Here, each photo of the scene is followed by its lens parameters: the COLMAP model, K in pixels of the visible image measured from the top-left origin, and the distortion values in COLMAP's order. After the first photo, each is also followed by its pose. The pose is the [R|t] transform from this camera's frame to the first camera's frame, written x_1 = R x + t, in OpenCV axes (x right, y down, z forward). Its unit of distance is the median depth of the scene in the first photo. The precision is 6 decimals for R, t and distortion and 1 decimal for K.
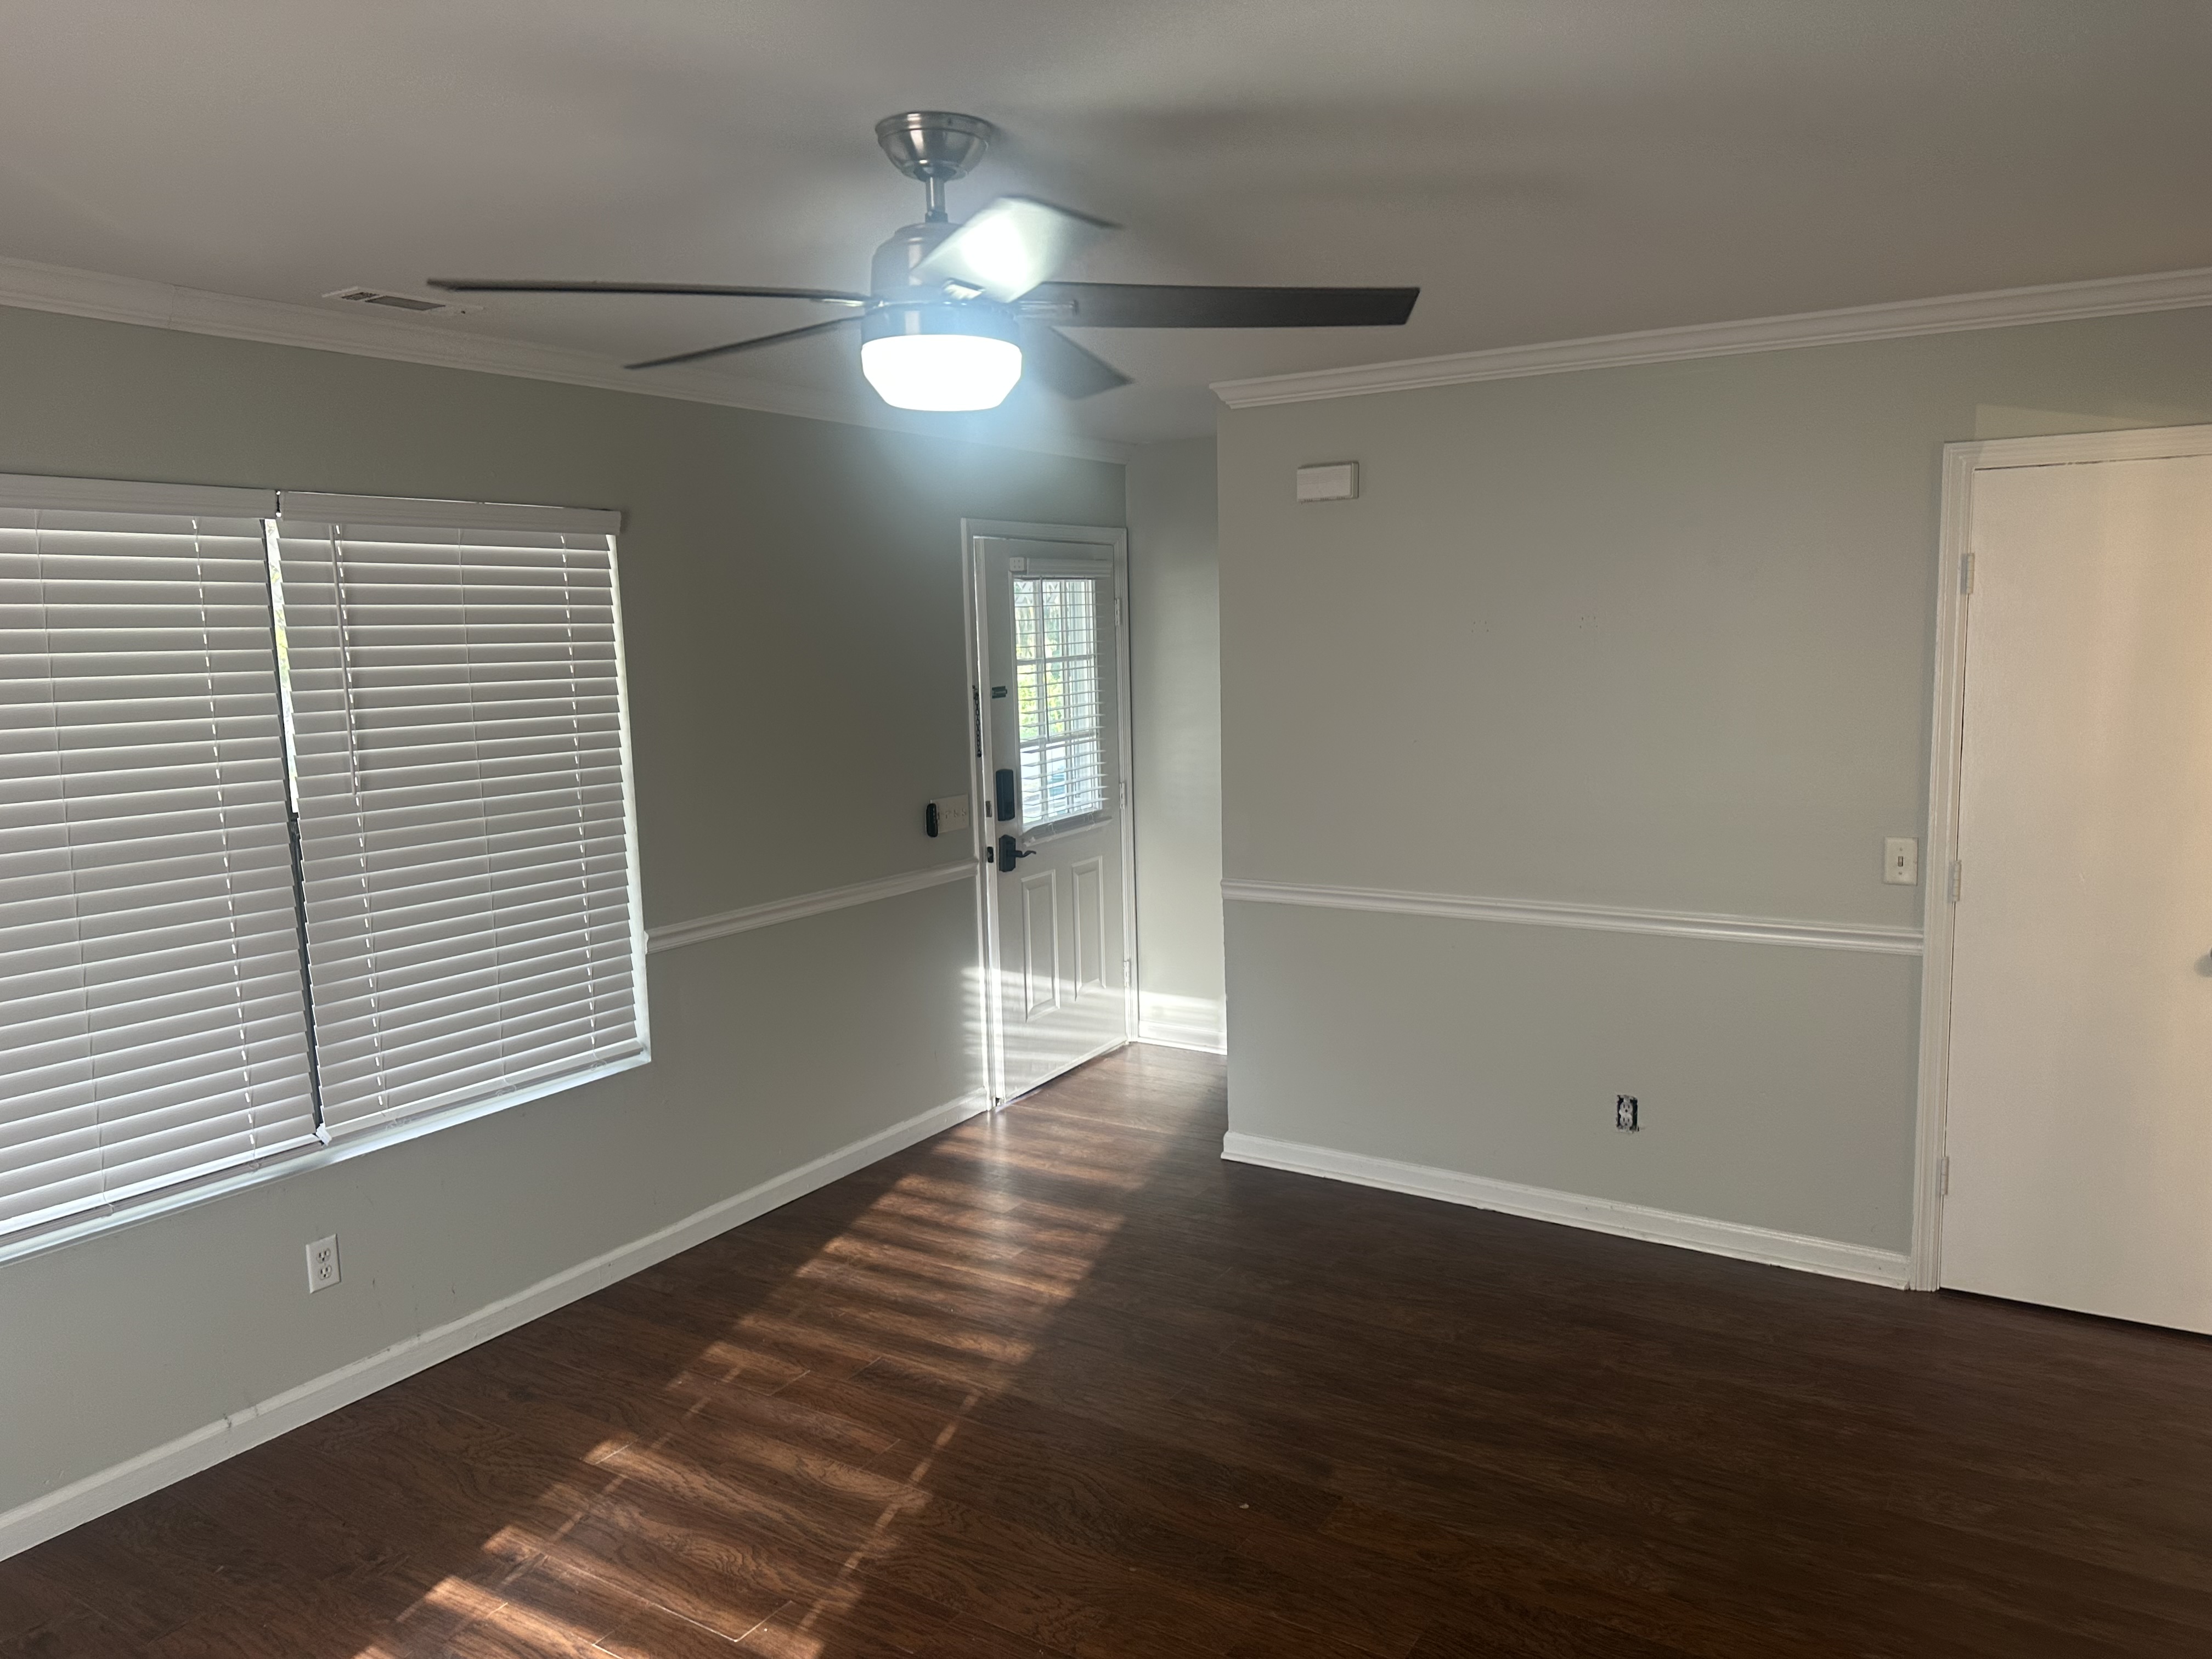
lens RADIAL K [[1606.6, 0, 1111.0], [0, 1606.6, 828.7], [0, 0, 1]] dist [0.135047, -0.065585]
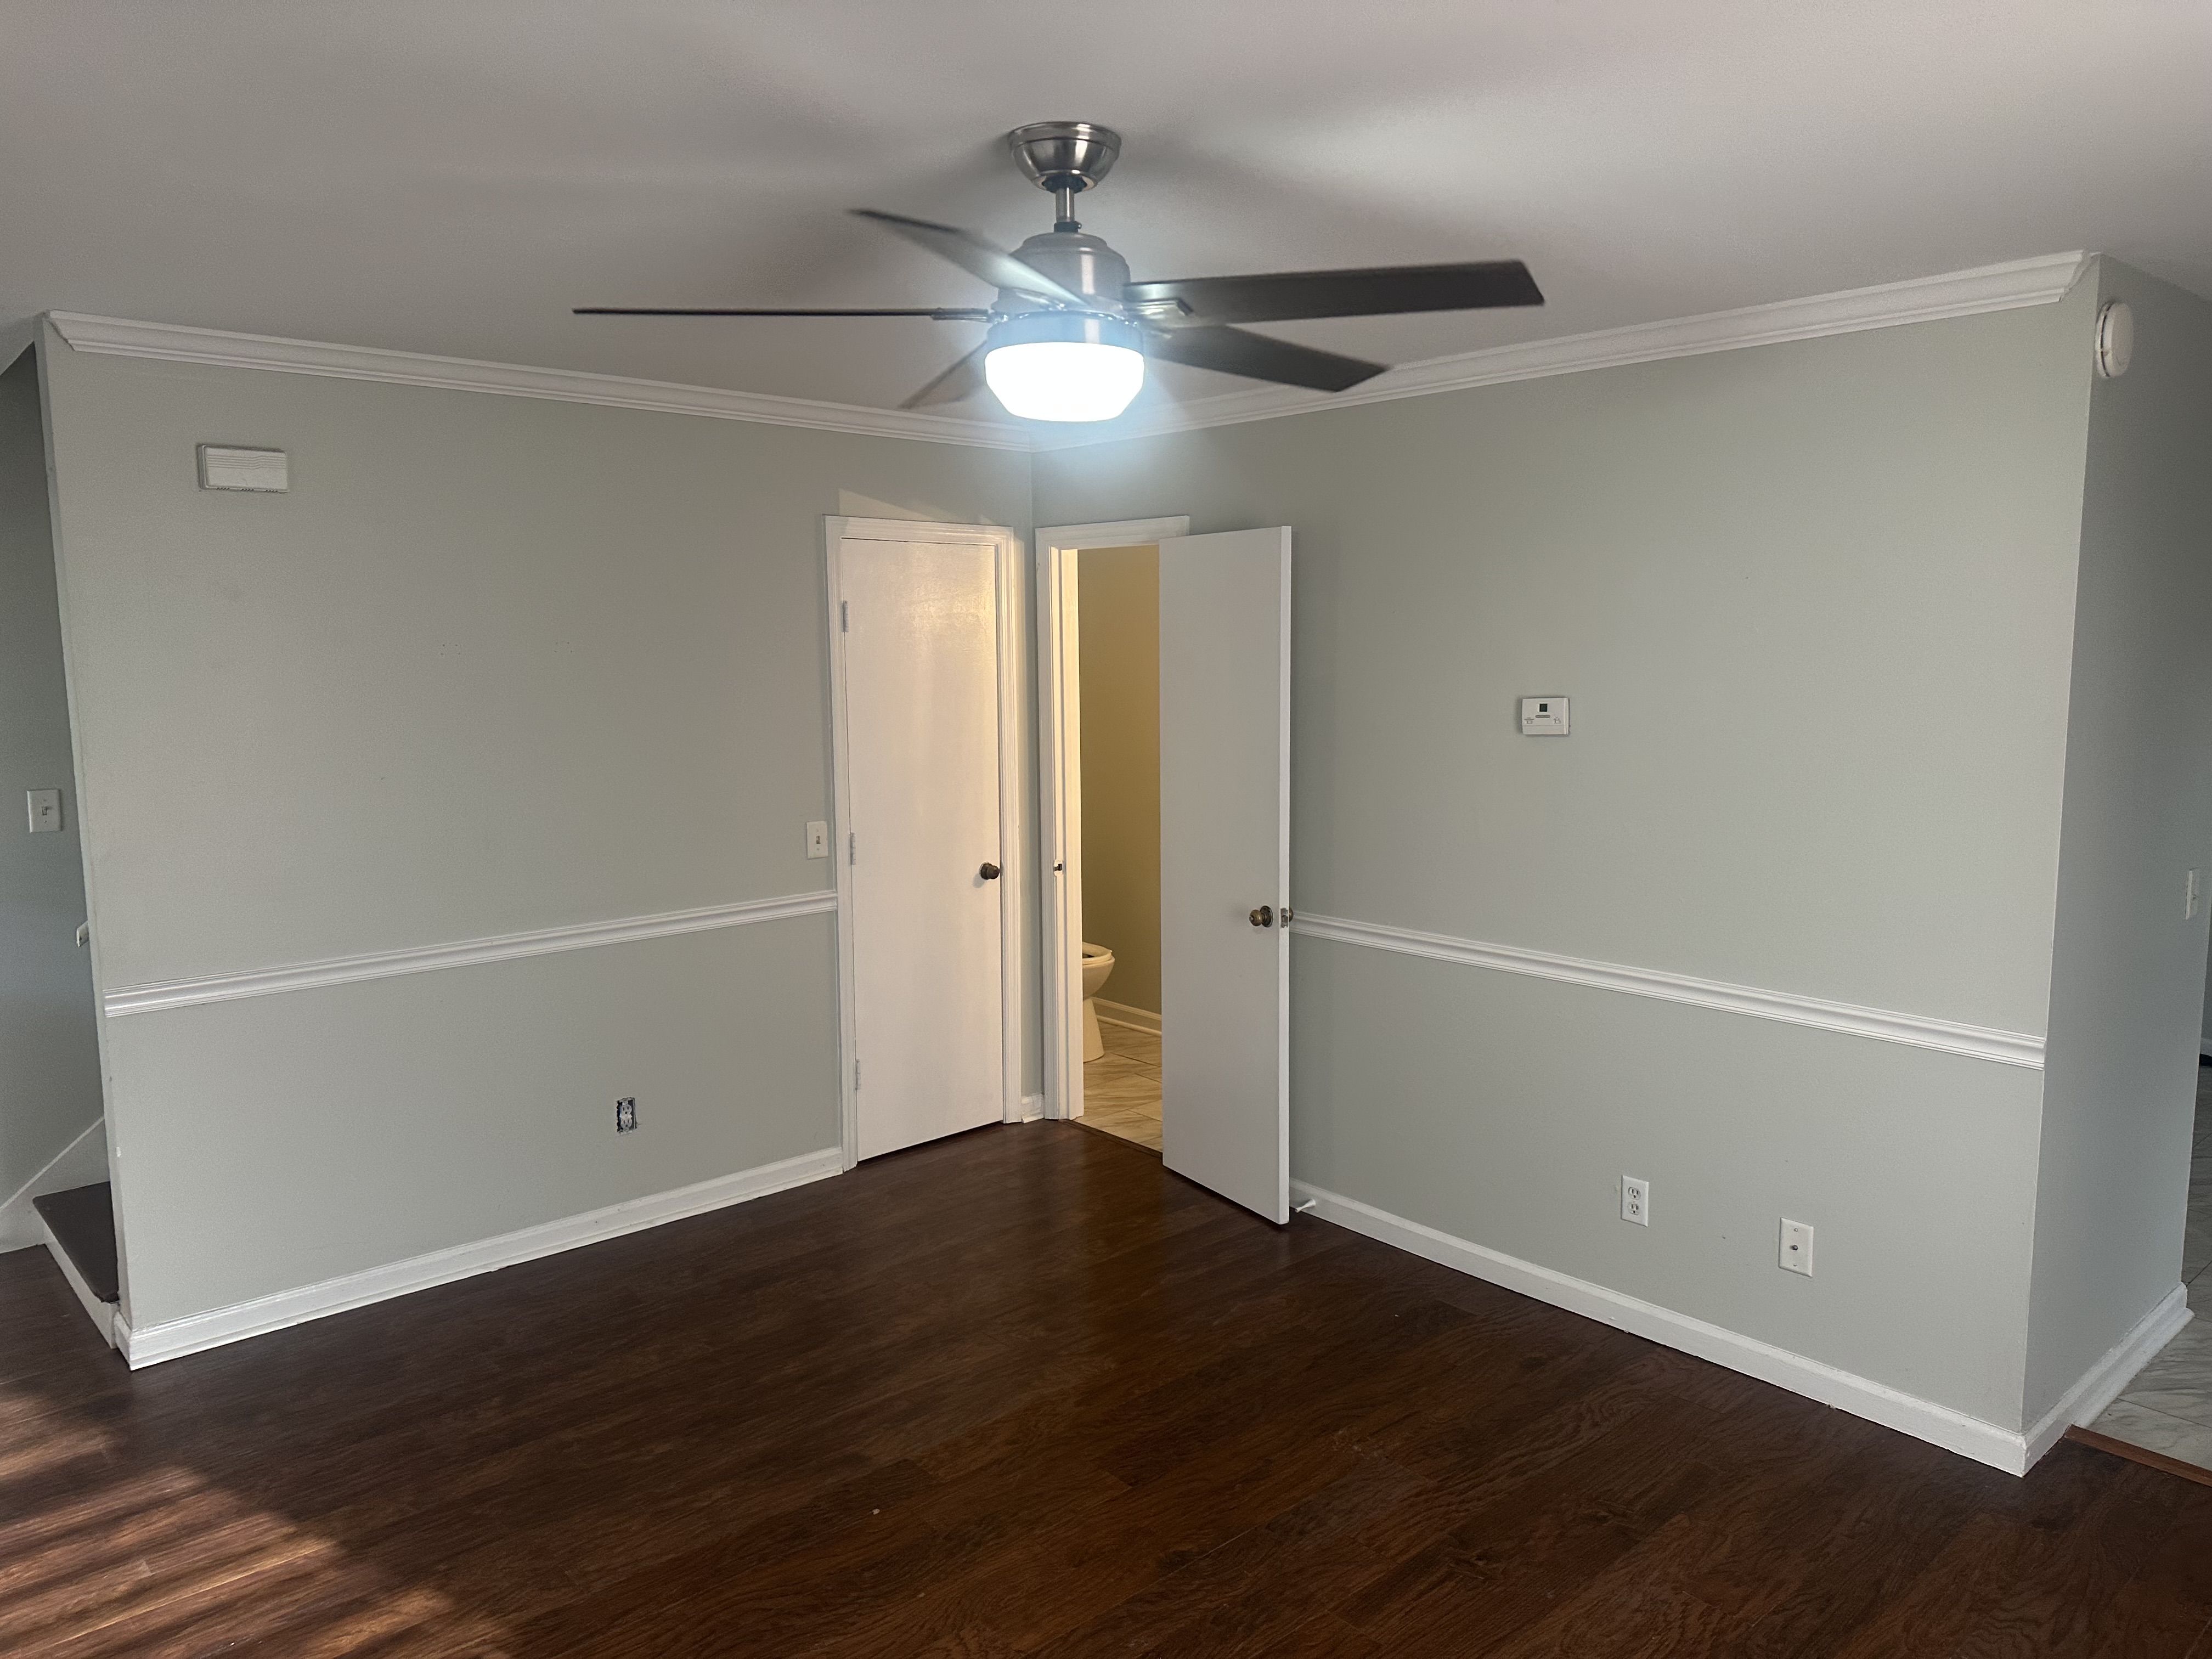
lens RADIAL K [[1606.6, 0, 1111.0], [0, 1606.6, 828.7], [0, 0, 1]] dist [0.135047, -0.065585]
pose [[0.285508, -0.097675, 0.953386, -0.631228], [0.126343, 0.989947, 0.063585, -0.038660], [-0.950012, 0.102300, 0.294978, 0.411028]]
